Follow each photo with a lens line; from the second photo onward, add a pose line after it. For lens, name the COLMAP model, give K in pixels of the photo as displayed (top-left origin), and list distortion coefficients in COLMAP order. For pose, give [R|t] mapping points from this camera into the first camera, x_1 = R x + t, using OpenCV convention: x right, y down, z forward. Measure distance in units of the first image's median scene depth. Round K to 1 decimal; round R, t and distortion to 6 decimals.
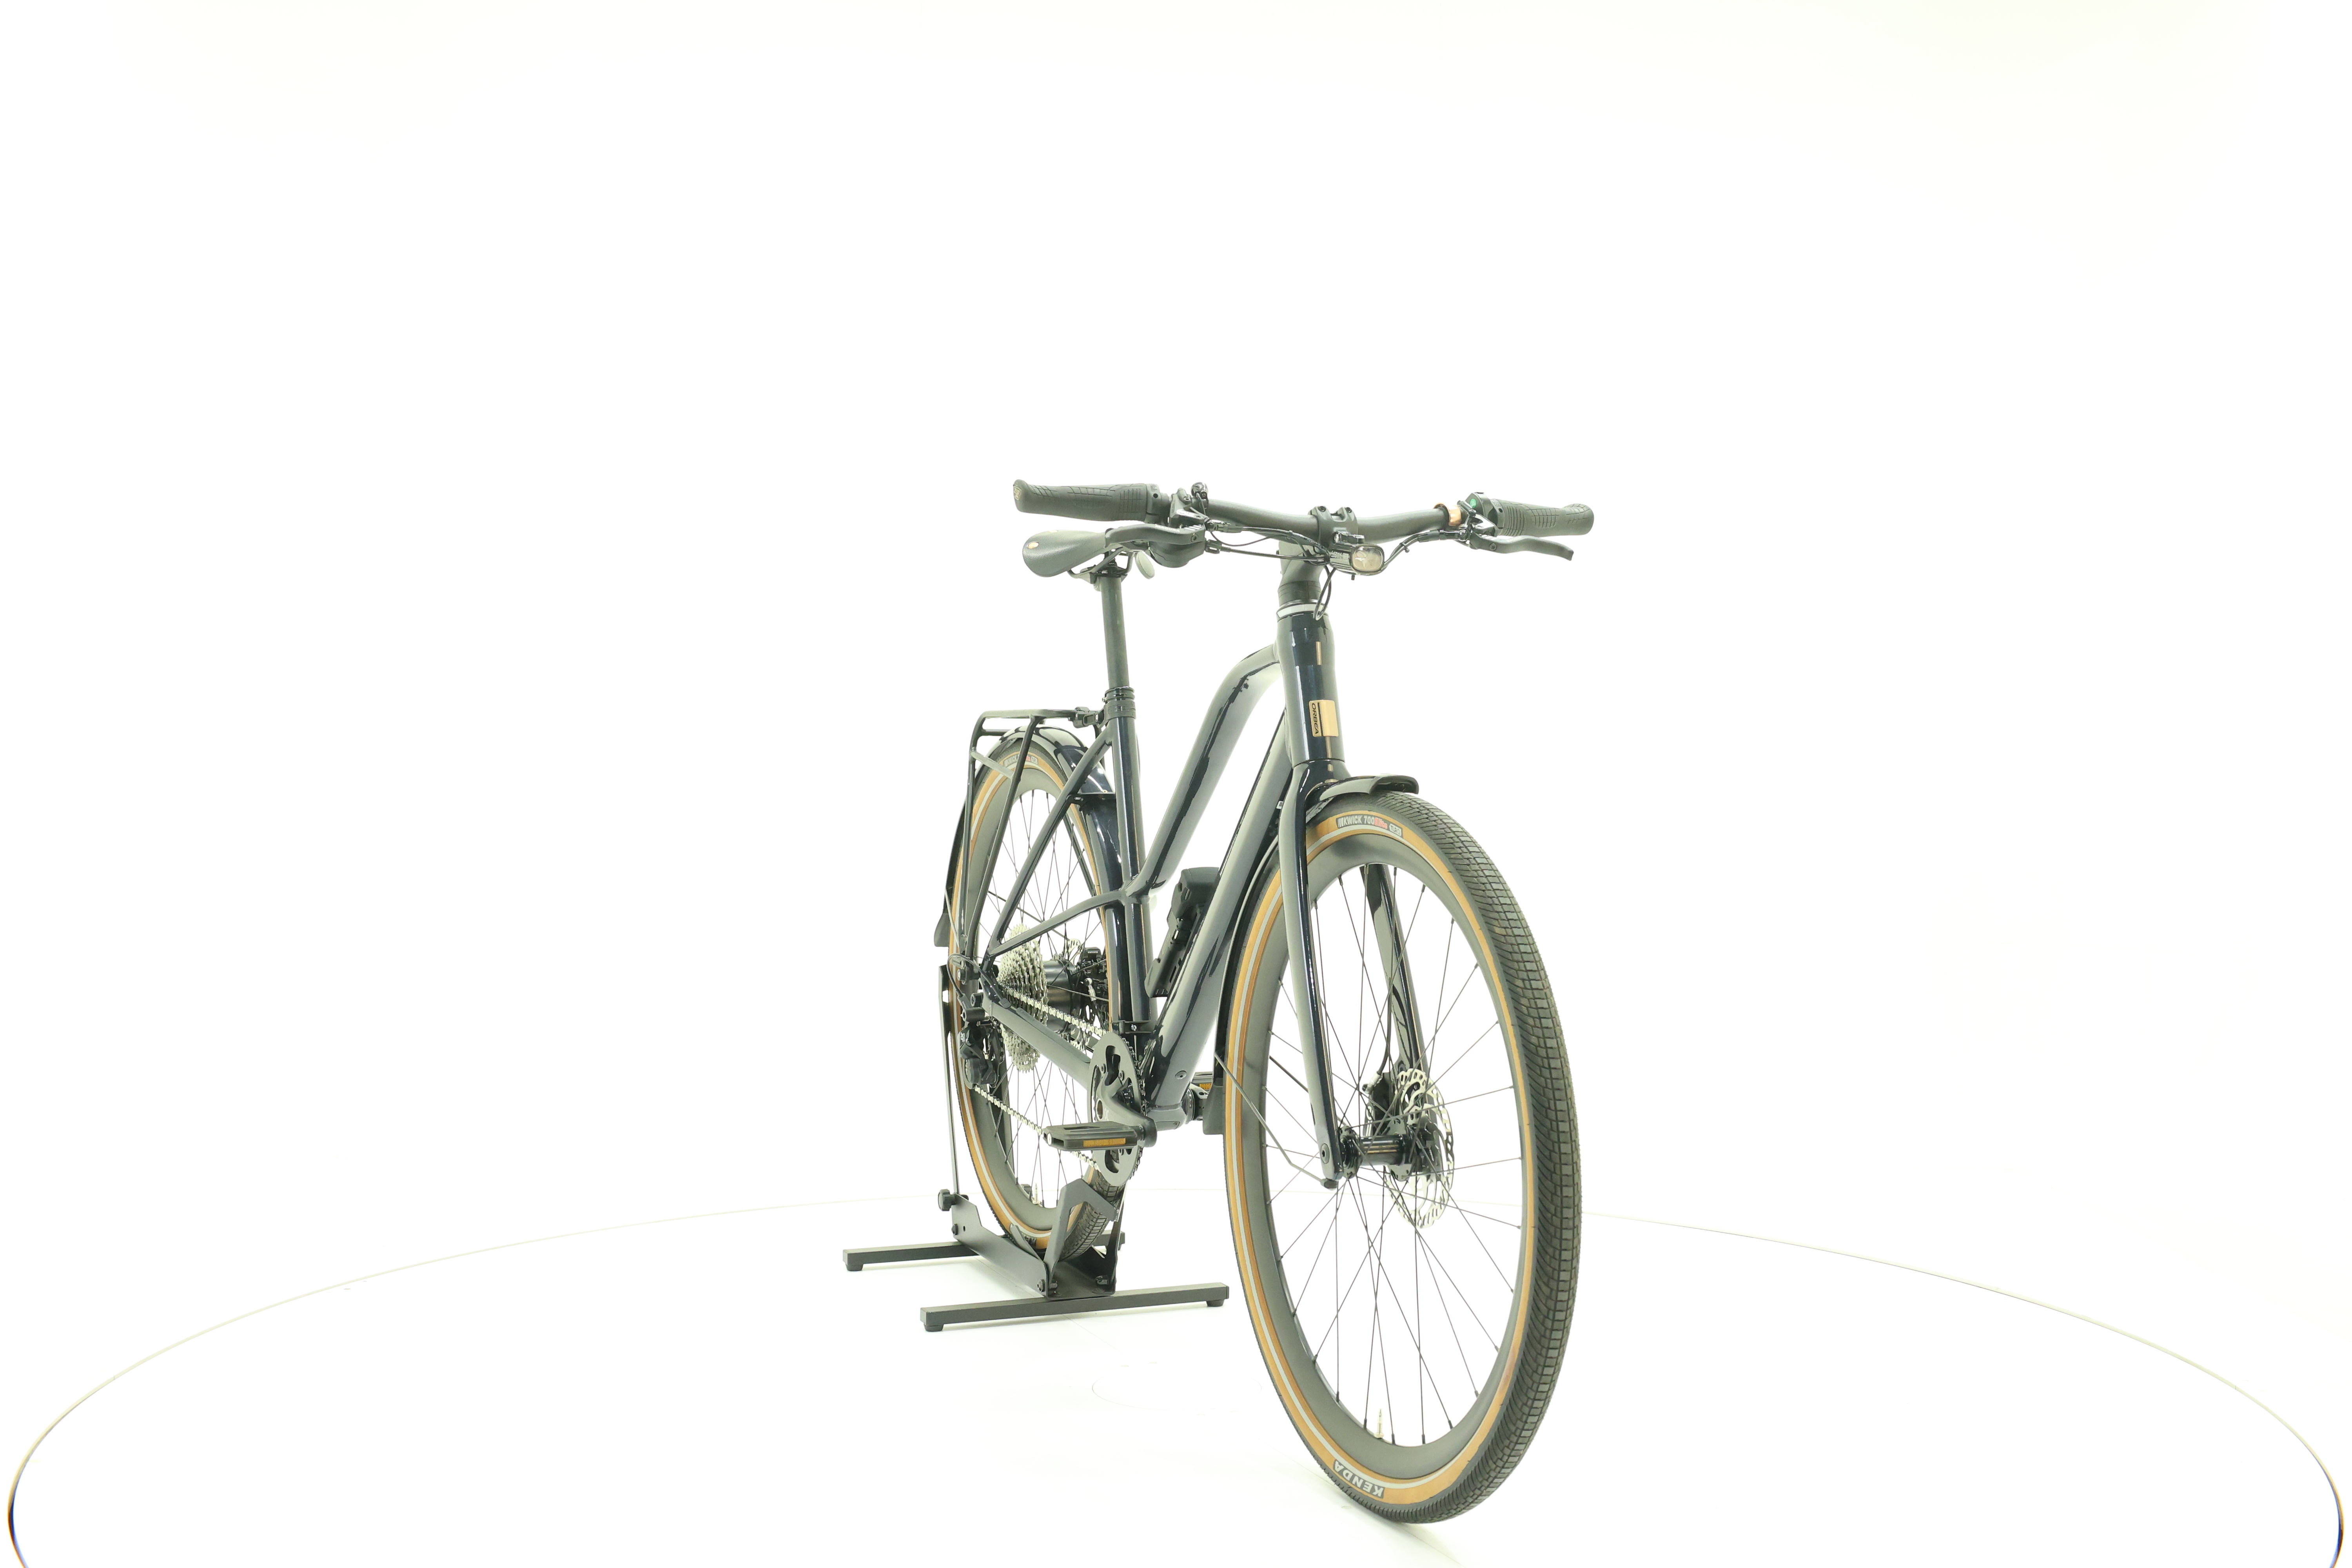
lens RADIAL K [[2517.8, 0, 1179.0], [0, 2517.8, 780.3], [0, 0, 1]] dist [0.004708, 0.000000]
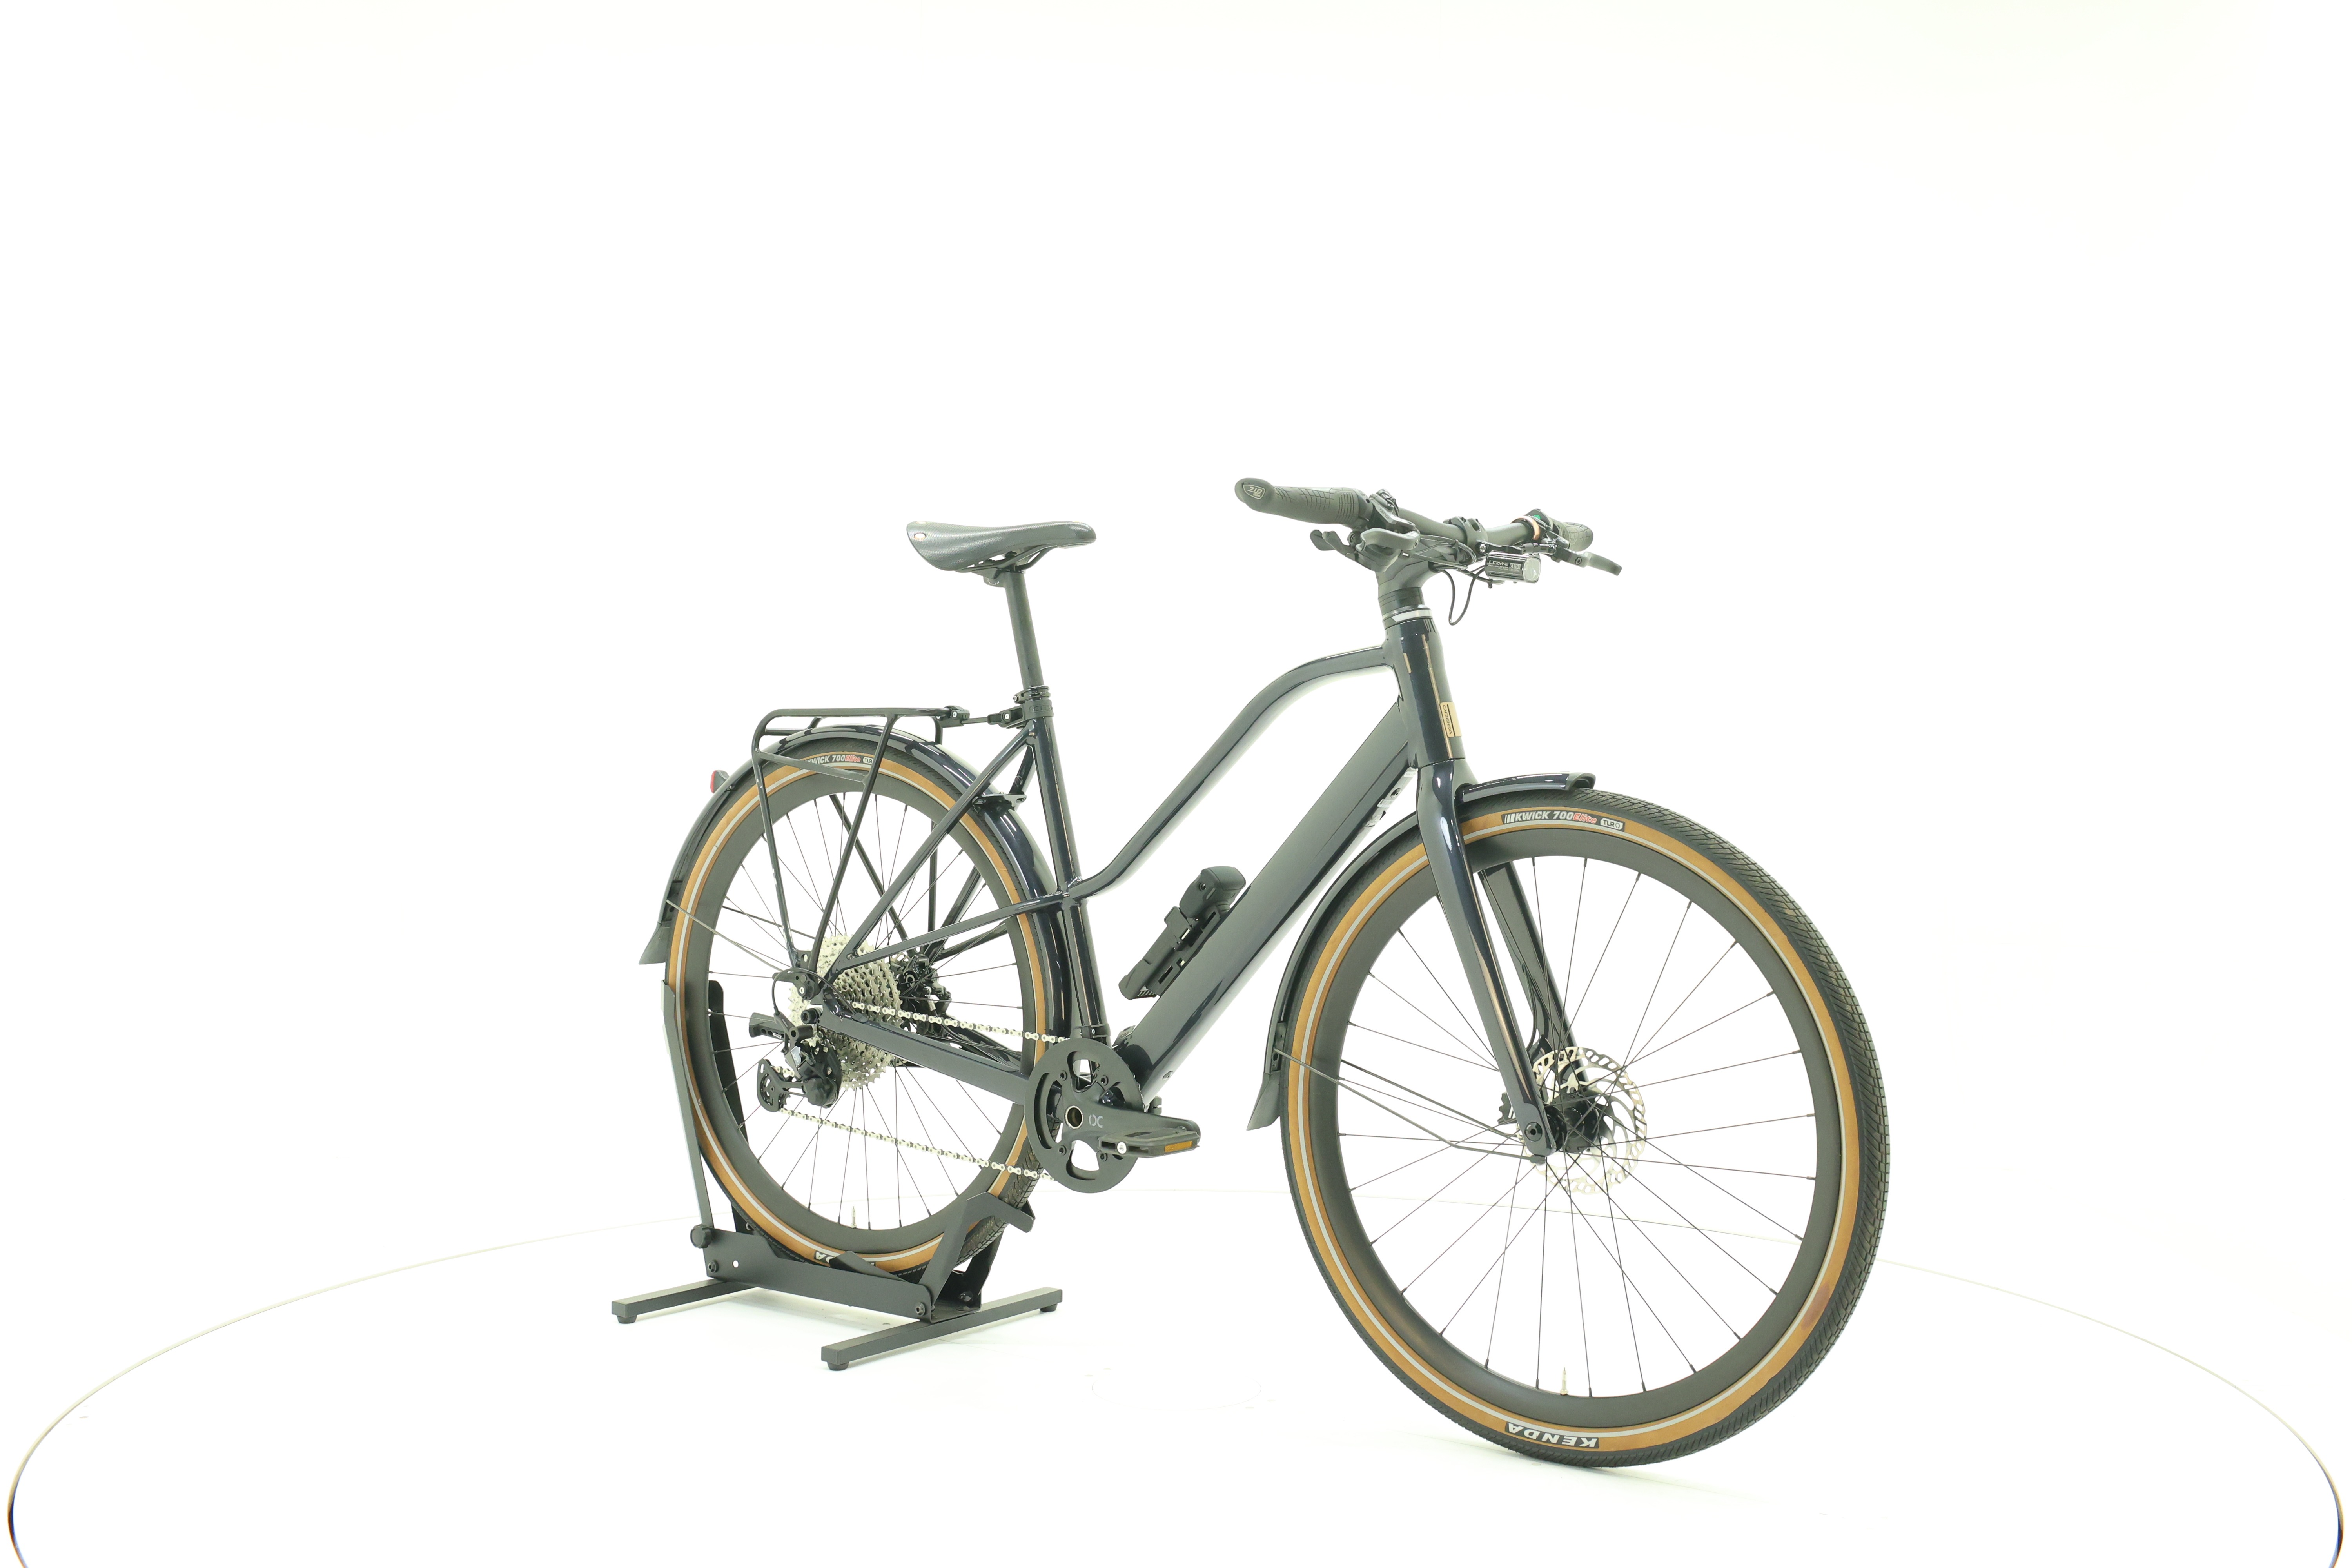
lens RADIAL K [[2517.8, 0, 1164.1], [0, 2517.8, 783.2], [0, 0, 1]] dist [0.004708, 0.000000]
pose [[0.863527, -0.012522, 0.504147, -0.557464], [0.010897, 0.999922, 0.006170, -0.005660], [-0.504185, 0.000166, 0.863596, 0.152660]]
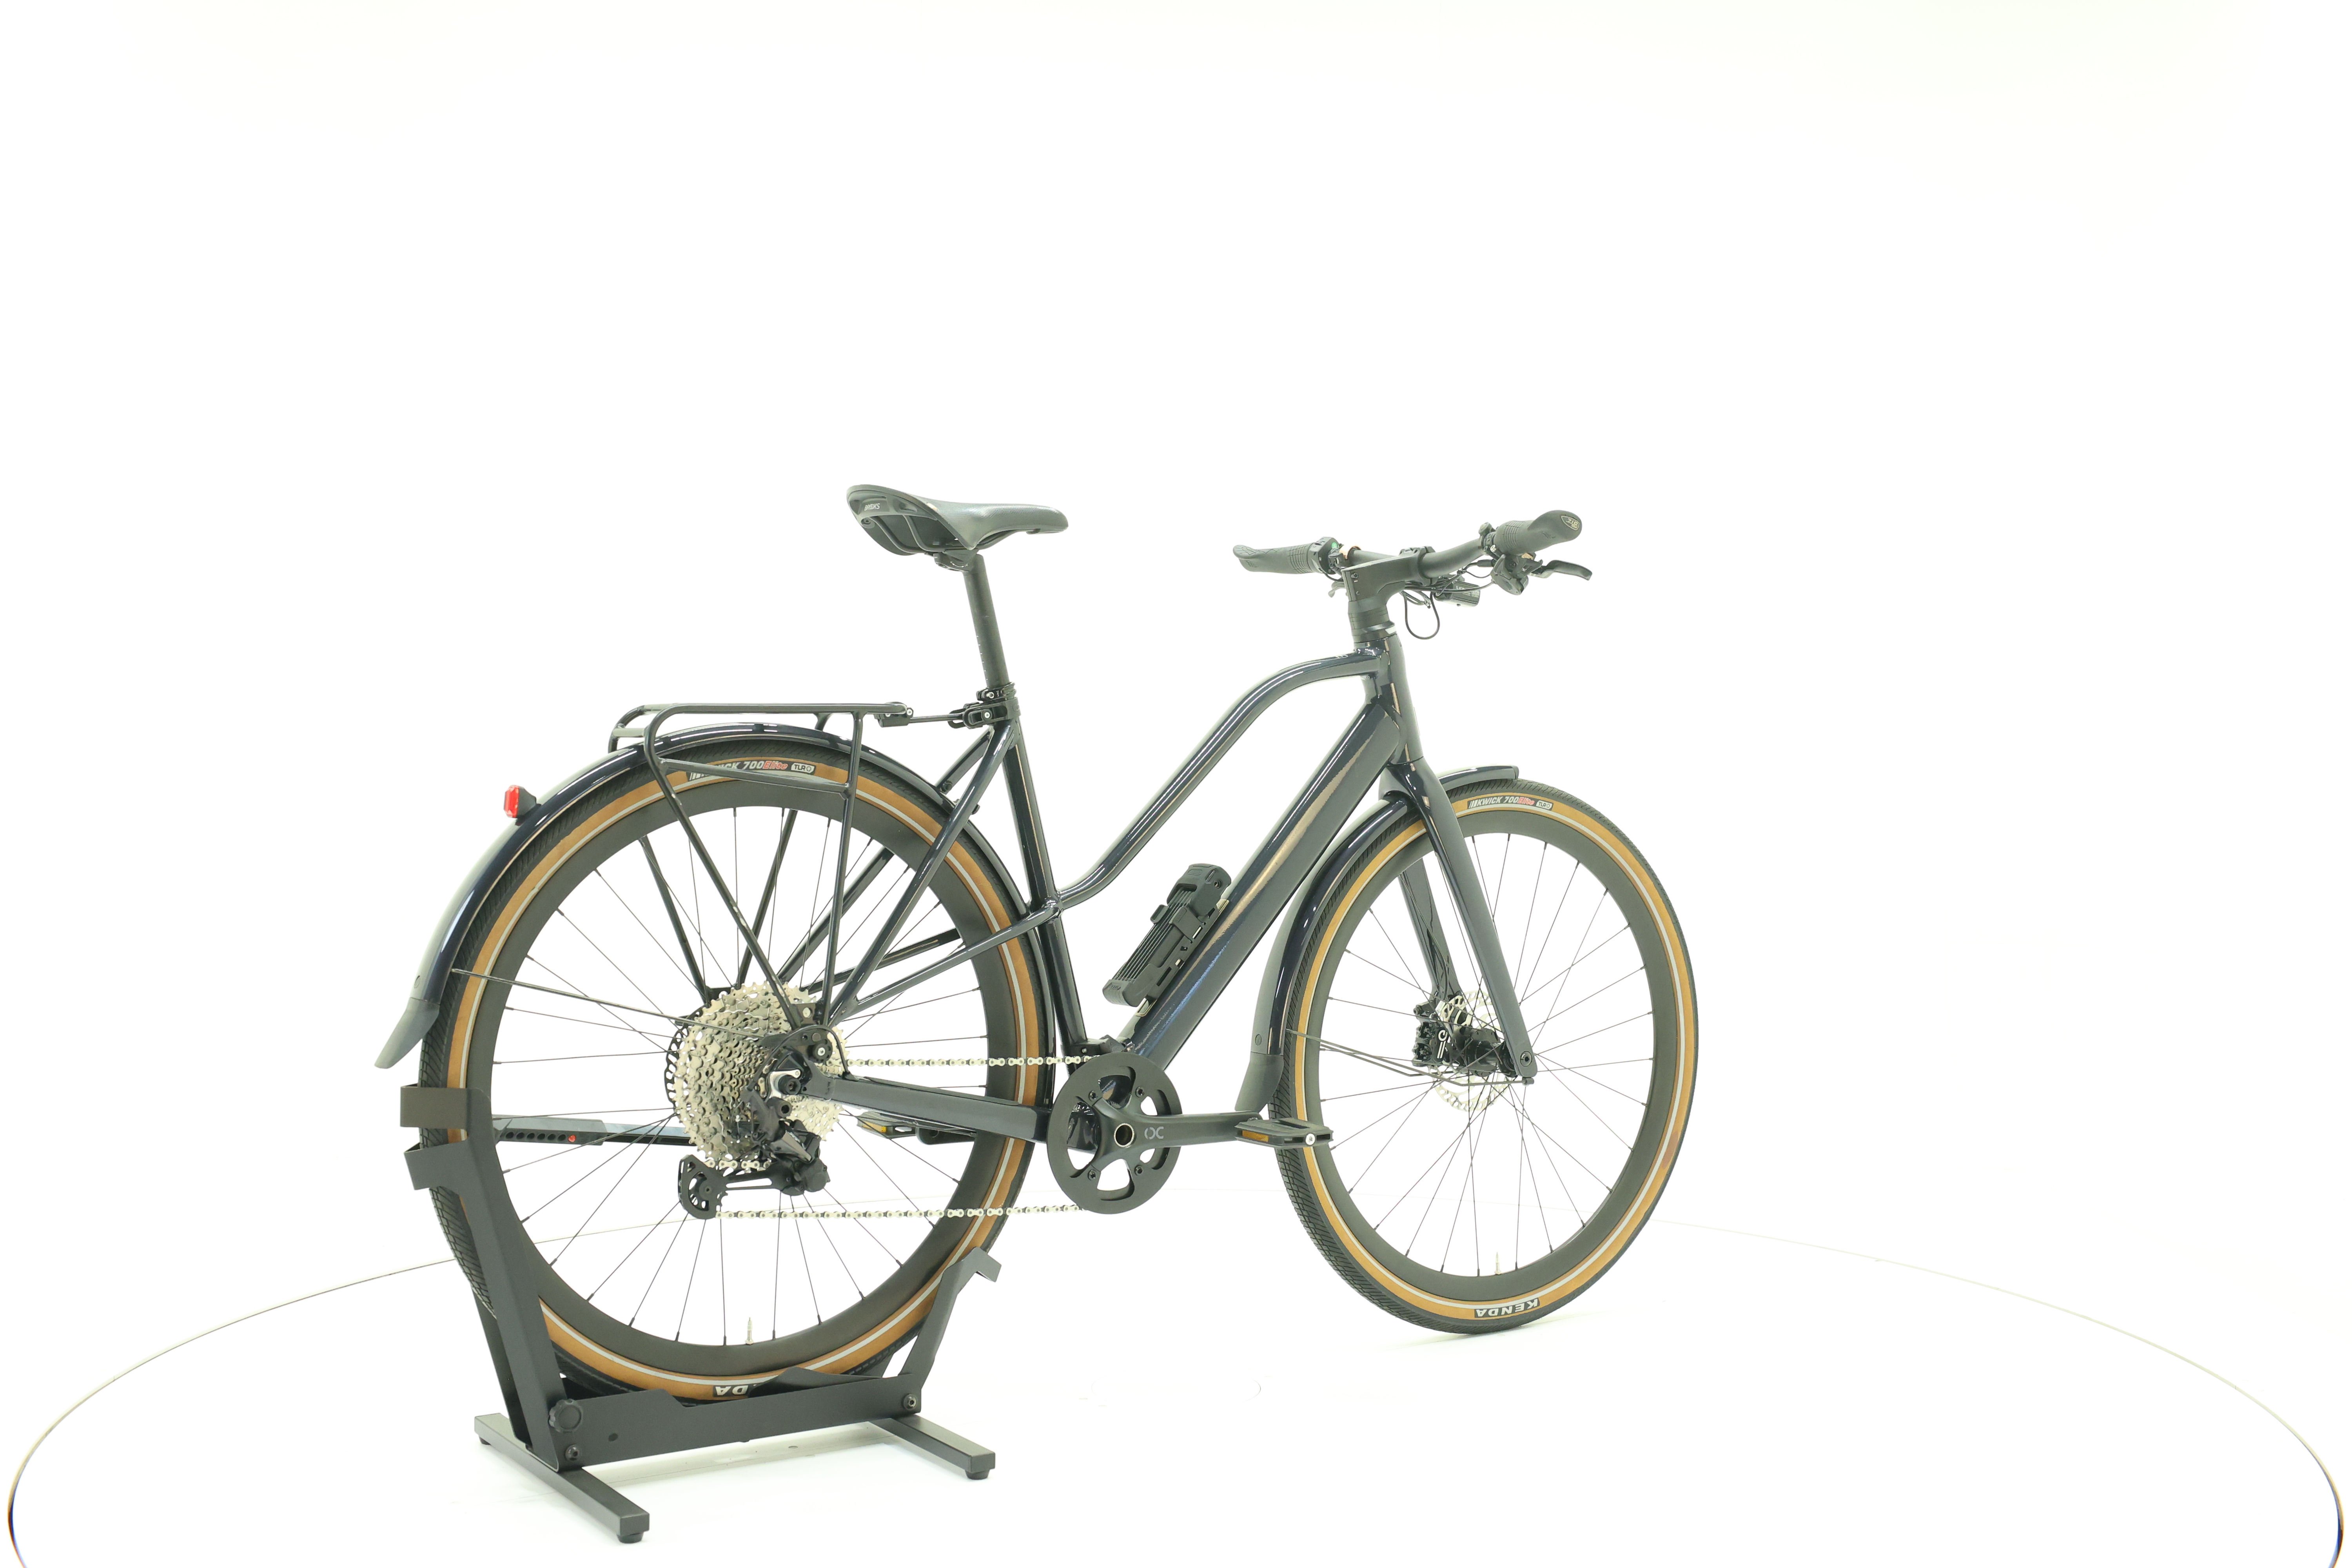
lens RADIAL K [[2517.8, 0, 1171.0], [0, 2517.8, 773.0], [0, 0, 1]] dist [0.004708, 0.000000]
pose [[-0.200237, -0.020914, 0.979524, -1.073678], [0.015105, 0.999587, 0.024431, -0.030094], [-0.979631, 0.019687, -0.199839, 1.317964]]
